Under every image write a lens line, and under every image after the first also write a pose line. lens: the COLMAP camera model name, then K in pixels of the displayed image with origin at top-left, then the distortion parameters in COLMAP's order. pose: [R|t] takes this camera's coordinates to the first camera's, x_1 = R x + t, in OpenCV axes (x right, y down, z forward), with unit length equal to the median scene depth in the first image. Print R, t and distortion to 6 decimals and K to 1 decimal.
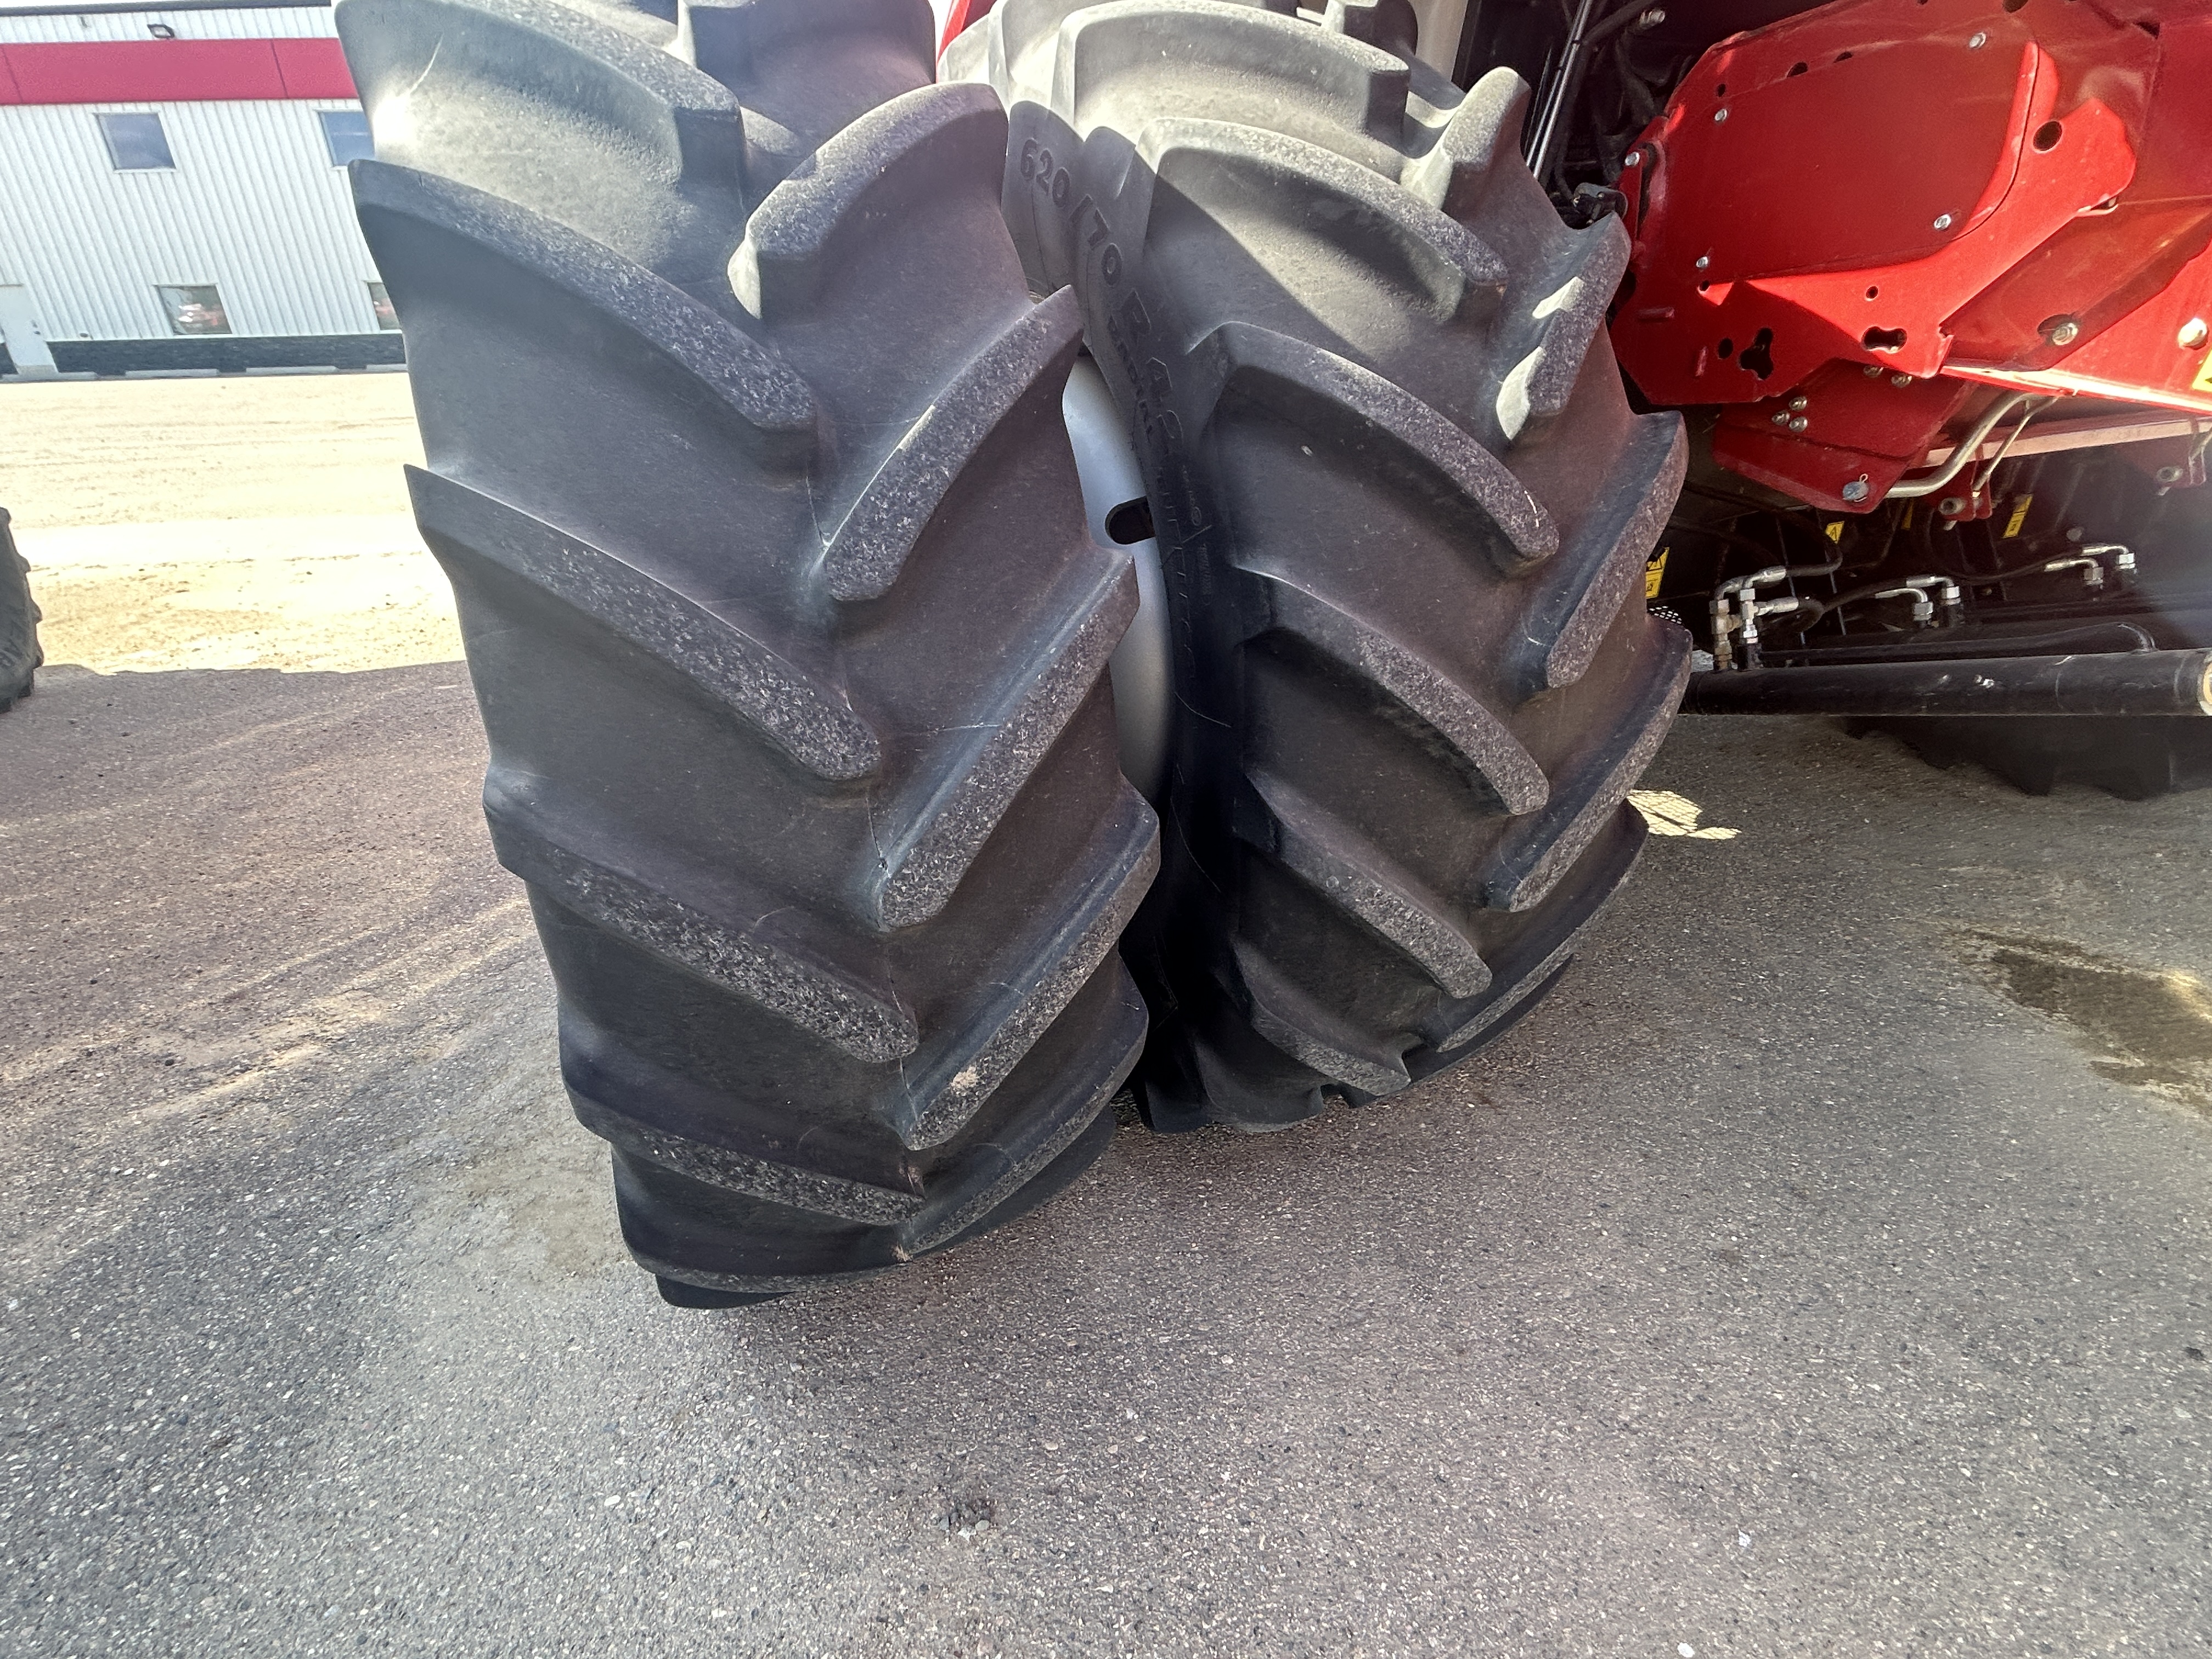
lens RADIAL K [[1038.8, 0, 1106.9], [0, 1038.8, 823.6], [0, 0, 1]] dist [-0.005996, 0.001336]
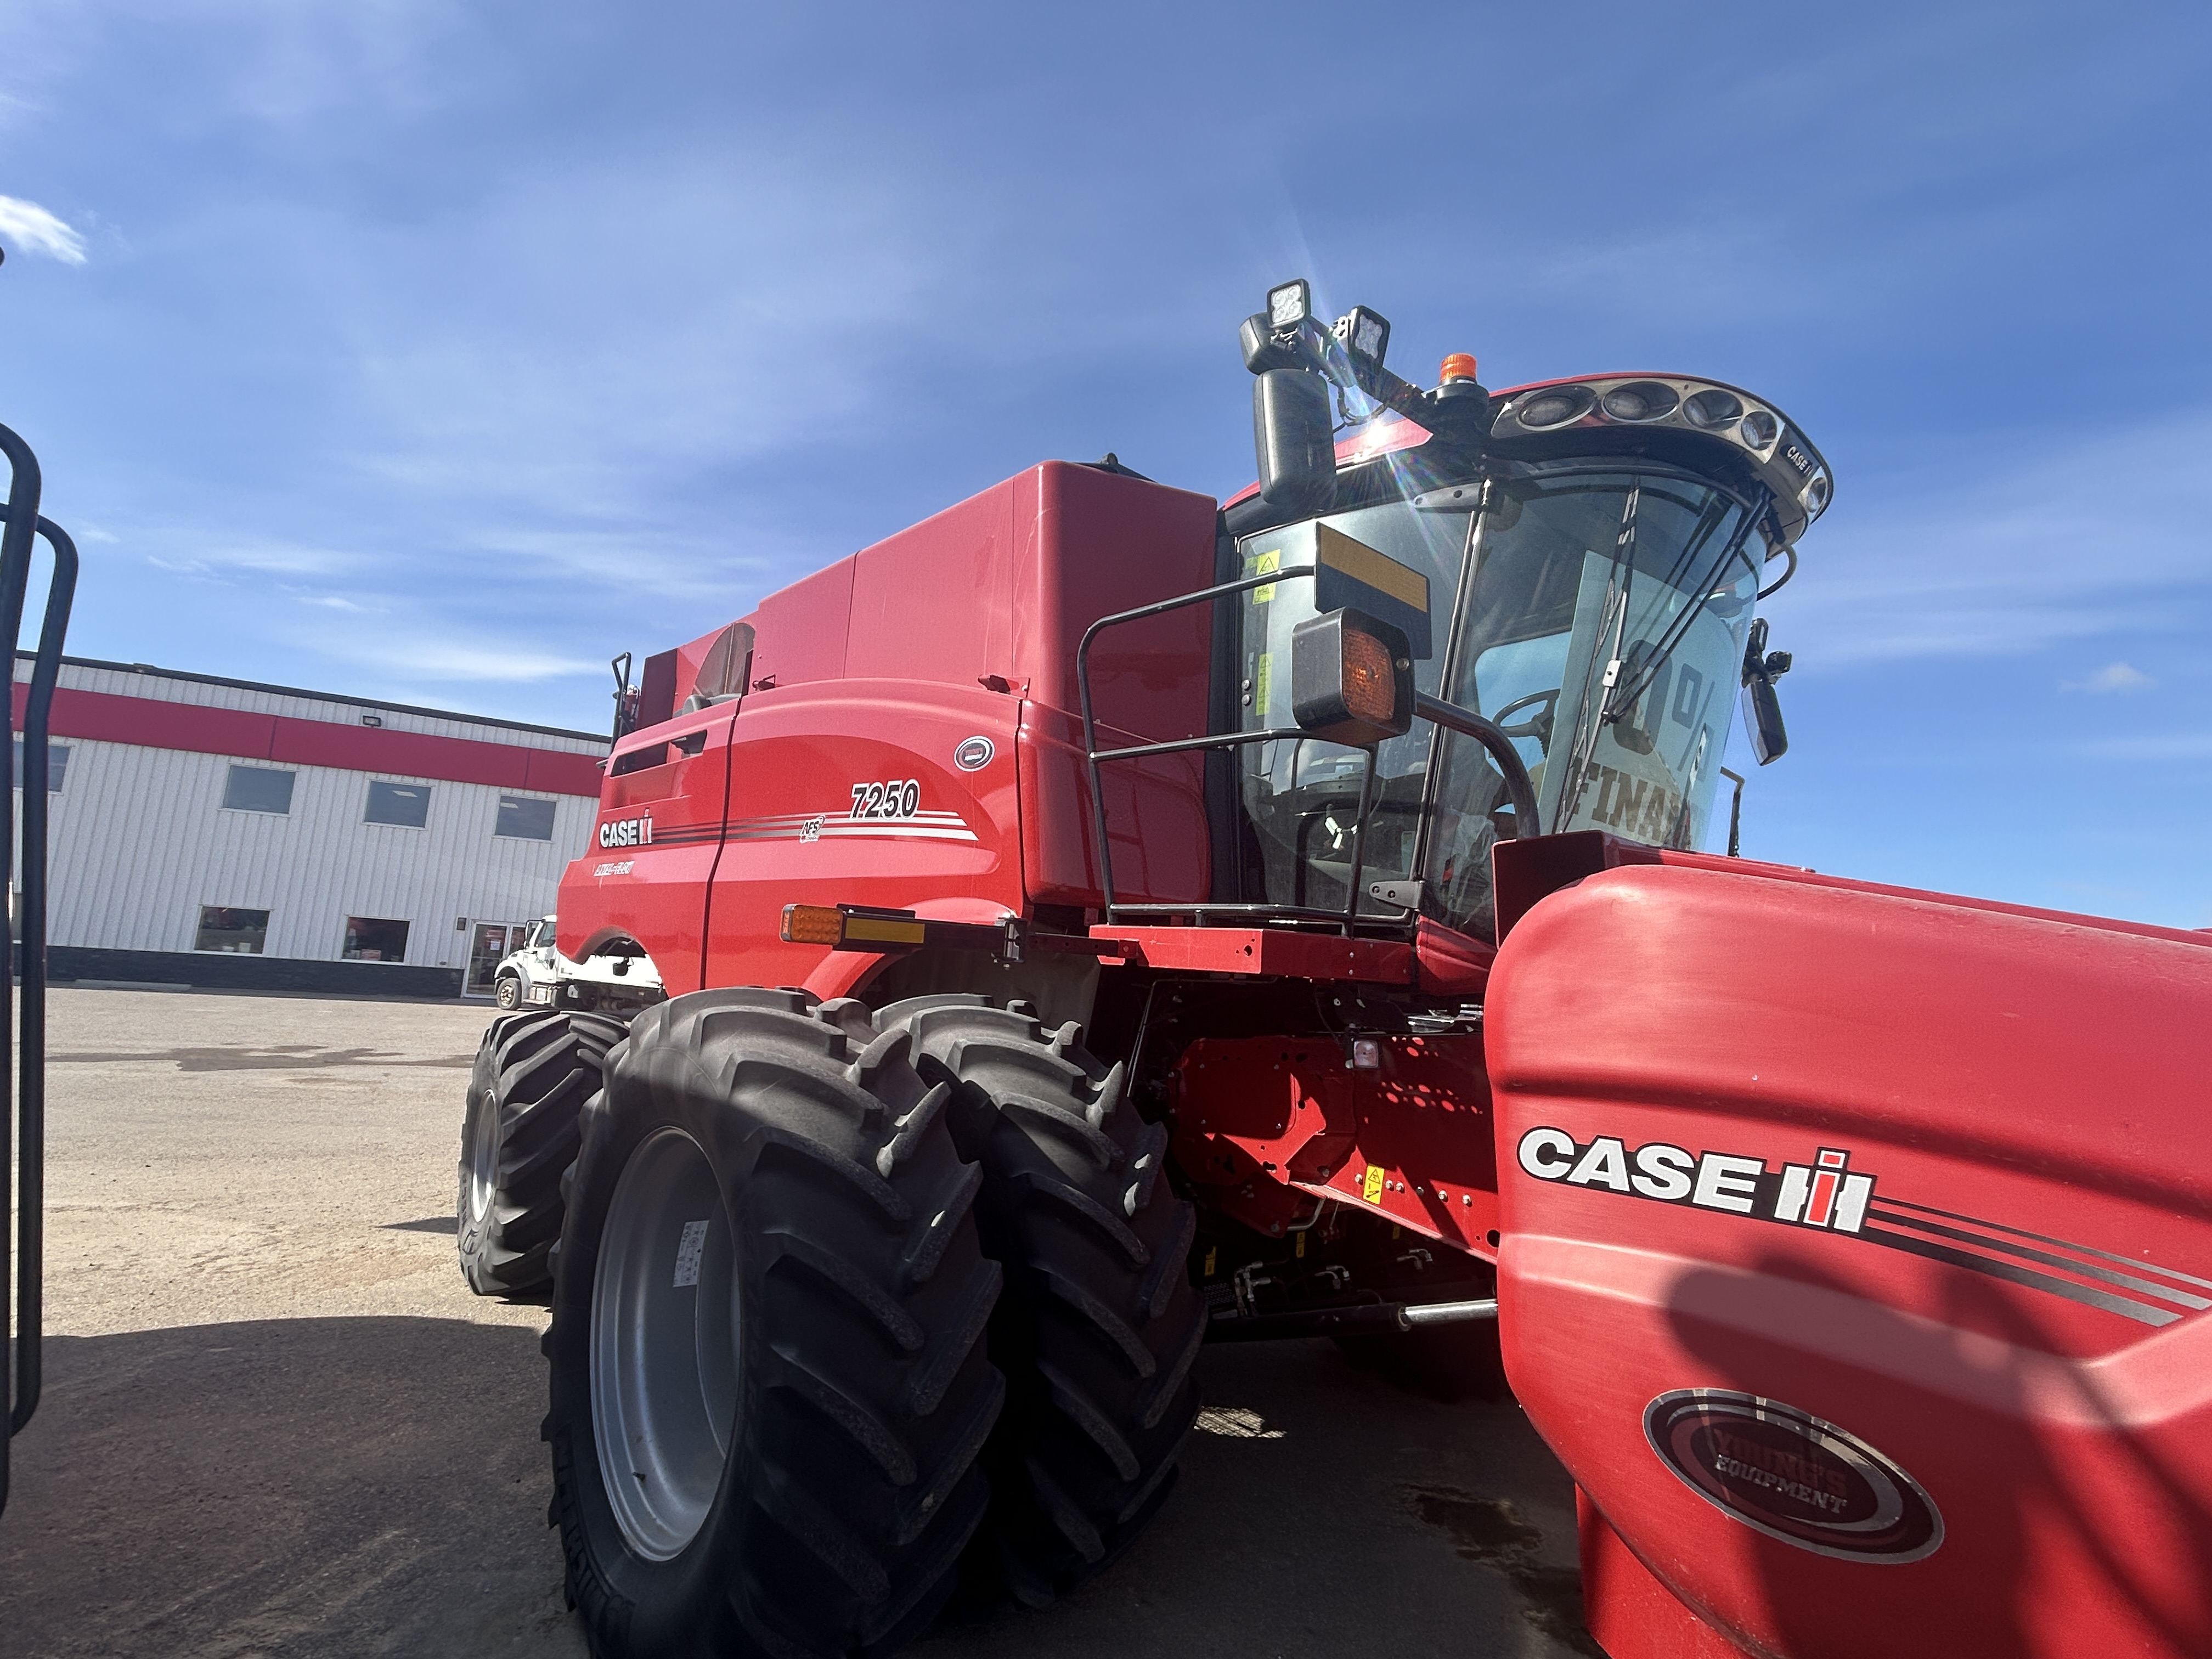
lens RADIAL K [[1038.8, 0, 1106.9], [0, 1038.8, 823.6], [0, 0, 1]] dist [-0.005996, 0.001336]
pose [[0.946414, 0.134500, 0.293616, -0.401109], [0.058777, 0.822235, -0.566105, 0.209513], [-0.317562, 0.553027, 0.770270, -1.090563]]
